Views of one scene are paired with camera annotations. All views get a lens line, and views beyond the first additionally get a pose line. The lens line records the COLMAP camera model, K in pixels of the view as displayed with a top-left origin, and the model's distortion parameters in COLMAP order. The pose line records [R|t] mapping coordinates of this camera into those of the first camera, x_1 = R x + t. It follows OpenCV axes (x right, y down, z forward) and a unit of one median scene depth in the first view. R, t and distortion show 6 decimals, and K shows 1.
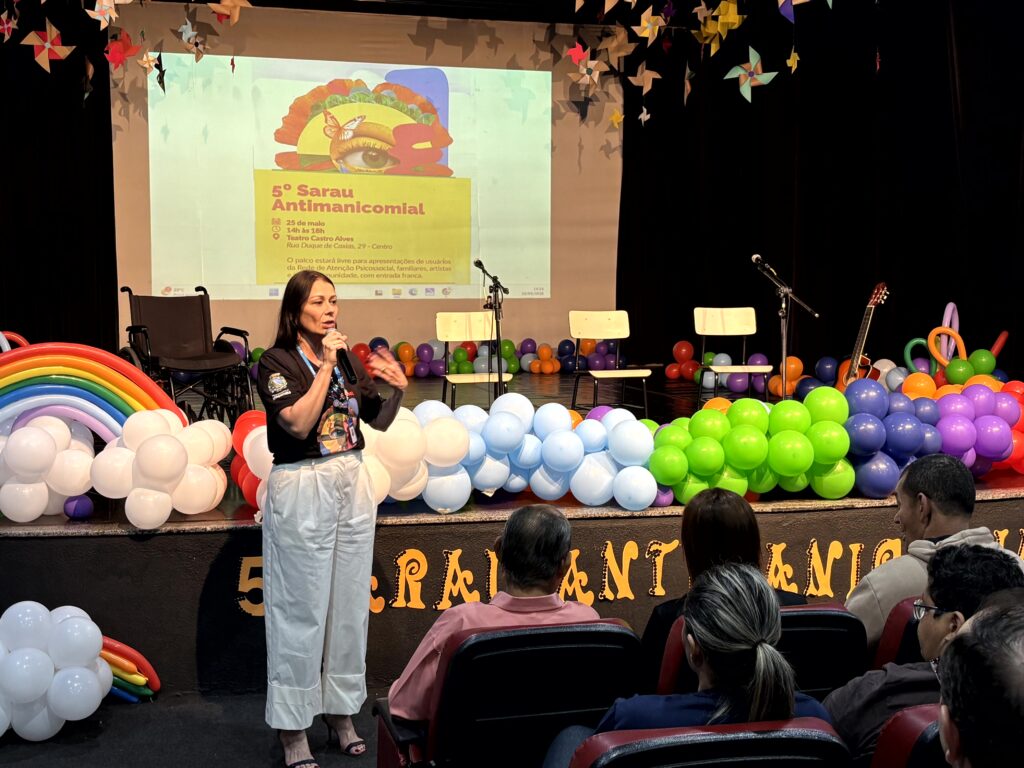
lens RADIAL K [[1310.5, 0, 518.4], [0, 1310.5, 387.5], [0, 0, 1]] dist [0.096365, 0.000000]
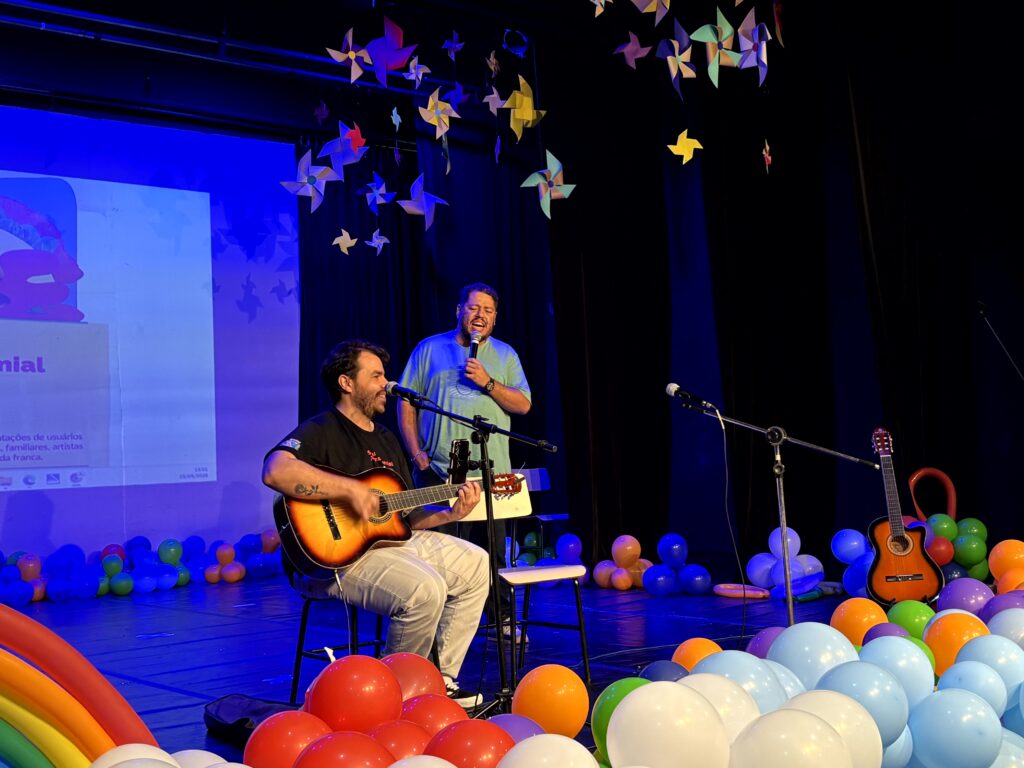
lens RADIAL K [[1310.5, 0, 508.1], [0, 1310.5, 379.0], [0, 0, 1]] dist [0.096365, 0.000000]
pose [[0.919233, -0.010717, 0.393569, -0.186911], [0.069847, 0.988212, -0.136229, -0.016389], [-0.387470, 0.152716, 0.909145, 0.357199]]
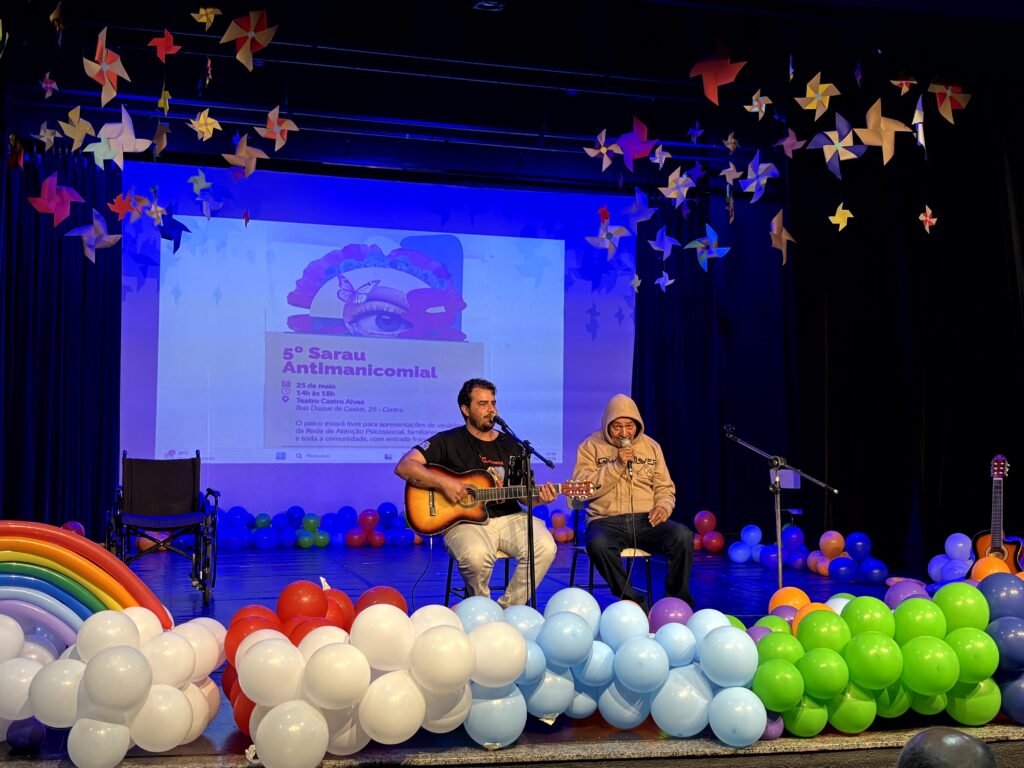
lens RADIAL K [[1201.4, 0, 512.9], [0, 1201.4, 389.1], [0, 0, 1]] dist [0.094840, 0.000000]
pose [[0.999931, 0.009814, 0.006402, -0.029927], [-0.008916, 0.991768, -0.127741, -0.013040], [-0.007603, 0.127675, 0.991787, 0.157141]]
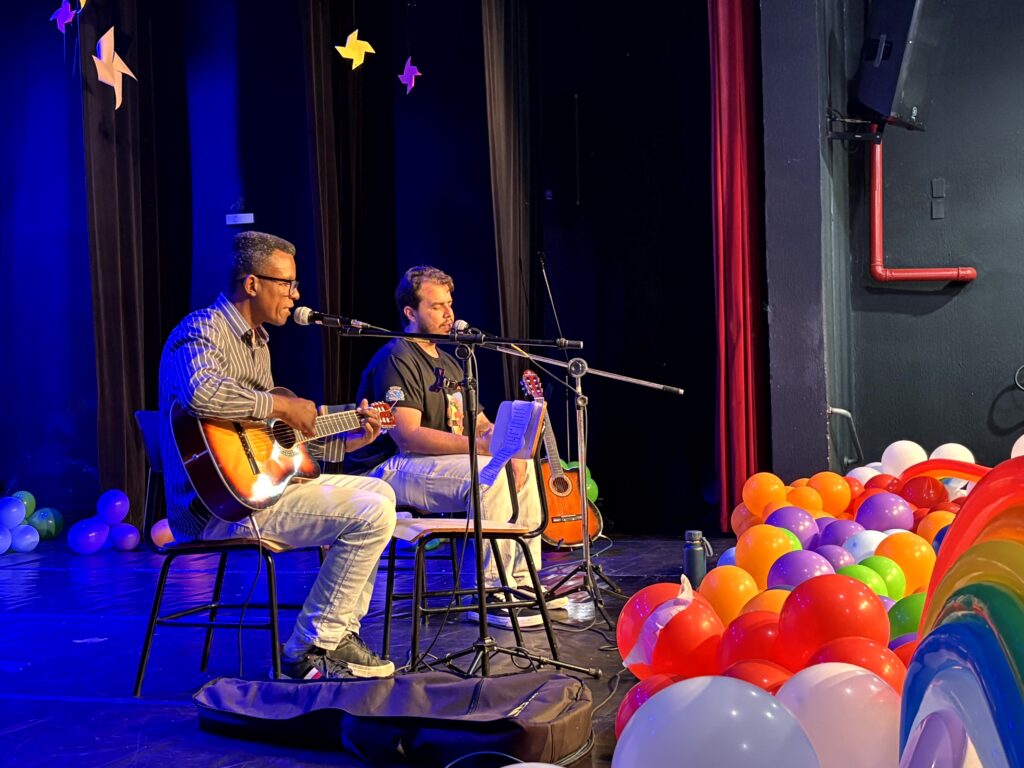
lens RADIAL K [[1412.0, 0, 529.0], [0, 1412.0, 377.9], [0, 0, 1]] dist [0.075665, 0.000000]
pose [[0.552458, 0.003034, 0.833535, -0.353142], [0.089151, 0.994042, -0.062707, -0.022320], [-0.828759, 0.108953, 0.548896, 0.527484]]
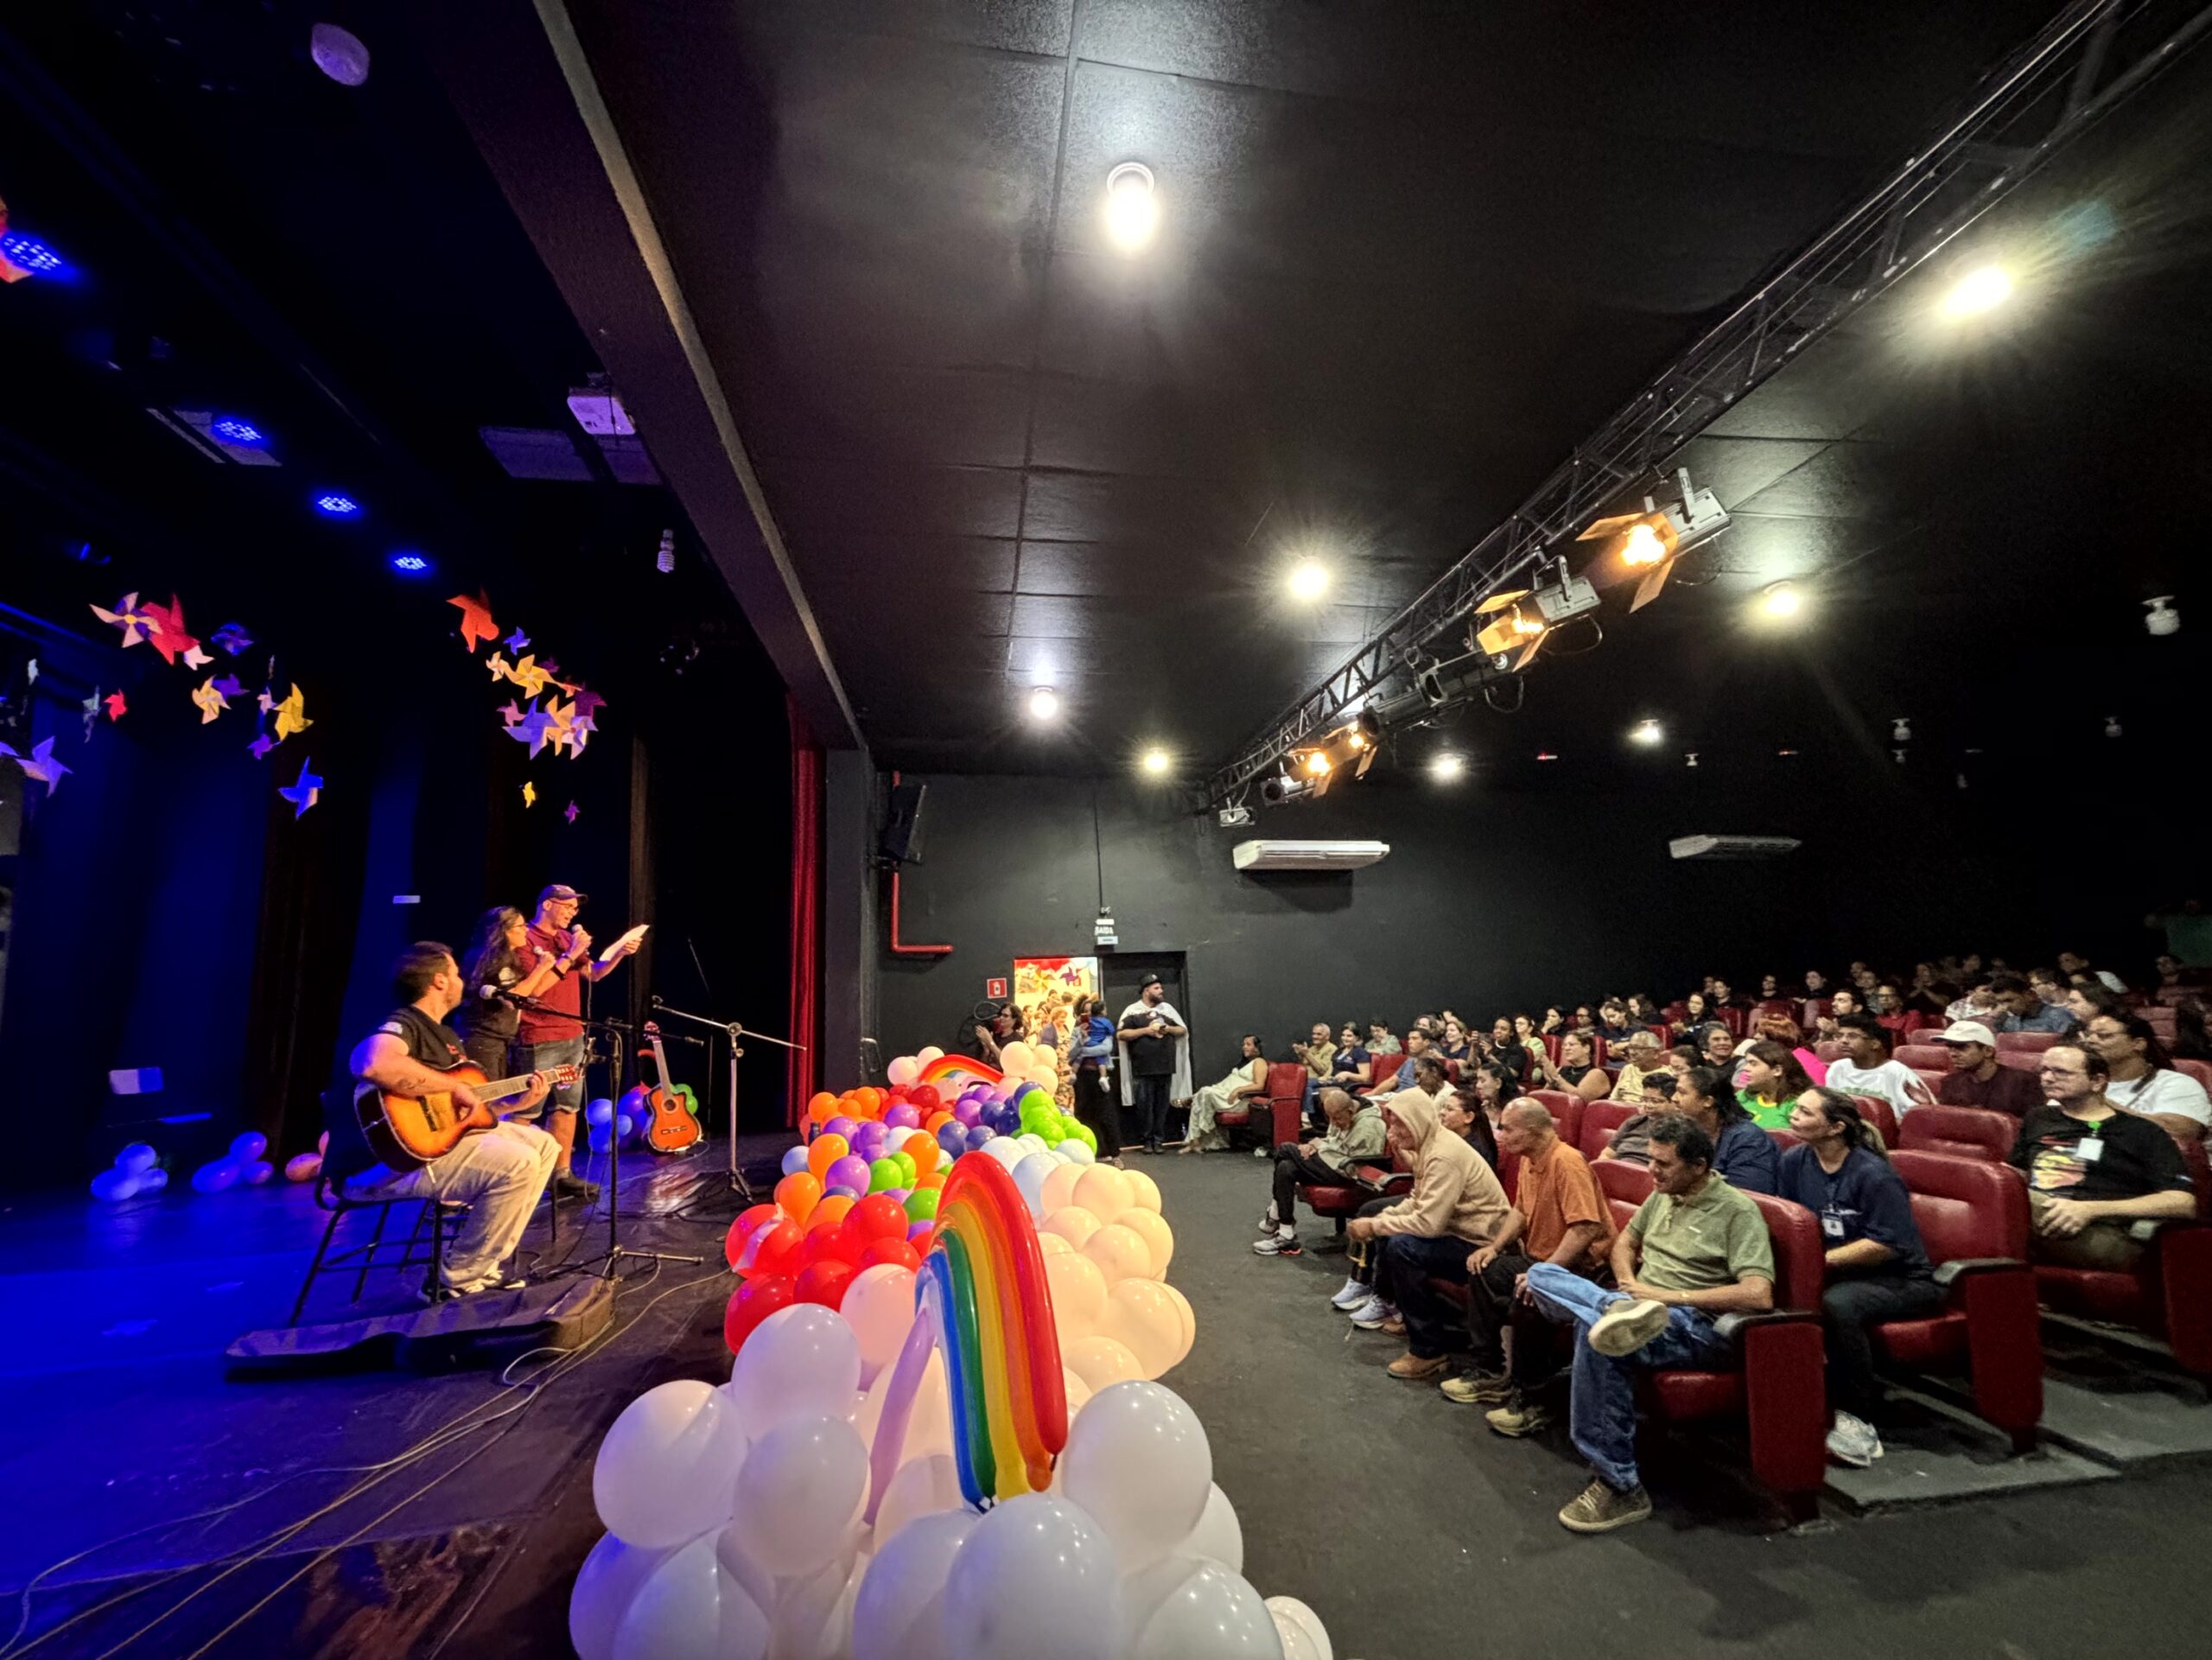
lens RADIAL K [[894.3, 0, 1104.9], [0, 894.3, 828.6], [0, 0, 1]] dist [0.004913, -0.000016]
pose [[0.110393, 0.179760, 0.977497, -0.380073], [0.124465, 0.973265, -0.193038, -0.042247], [-0.986064, 0.142974, 0.085068, 0.520856]]
